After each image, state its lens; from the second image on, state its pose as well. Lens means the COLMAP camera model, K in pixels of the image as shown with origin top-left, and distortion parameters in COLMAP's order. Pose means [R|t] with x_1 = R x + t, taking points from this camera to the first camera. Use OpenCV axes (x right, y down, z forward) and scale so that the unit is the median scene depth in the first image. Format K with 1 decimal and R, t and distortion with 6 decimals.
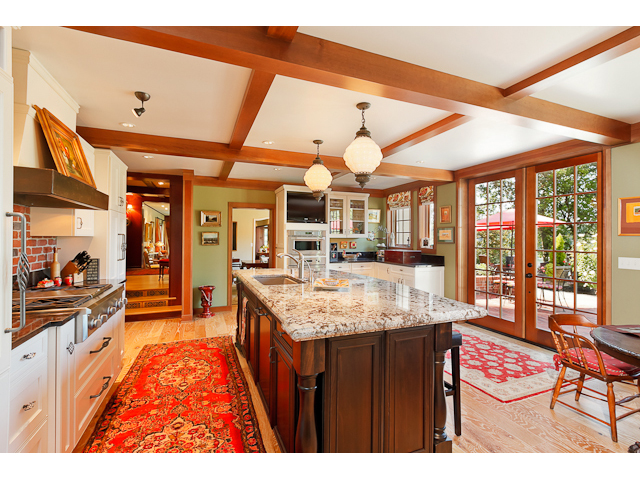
lens RADIAL K [[289.1, 0, 318.1], [0, 289.1, 238.5], [0, 0, 1]] dist [0.000317, 0.000006]
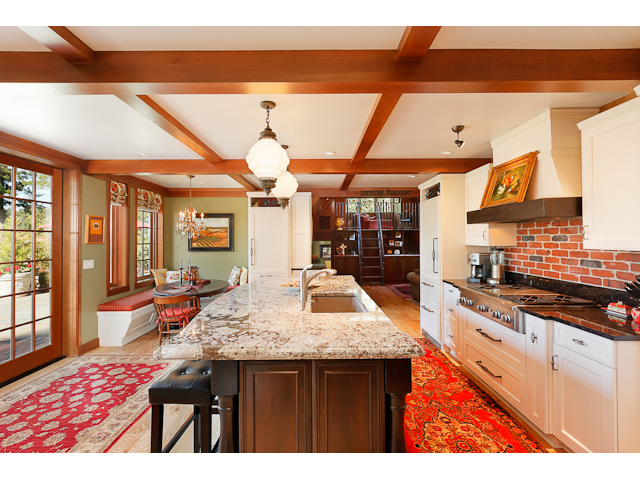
lens RADIAL K [[289.1, 0, 317.4], [0, 289.1, 235.7], [0, 0, 1]] dist [0.000317, 0.000006]
pose [[-0.926940, 0.001297, 0.375208, -0.379880], [-0.000415, 0.999990, -0.004483, -0.035544], [-0.375210, -0.004311, -0.926930, 1.696352]]
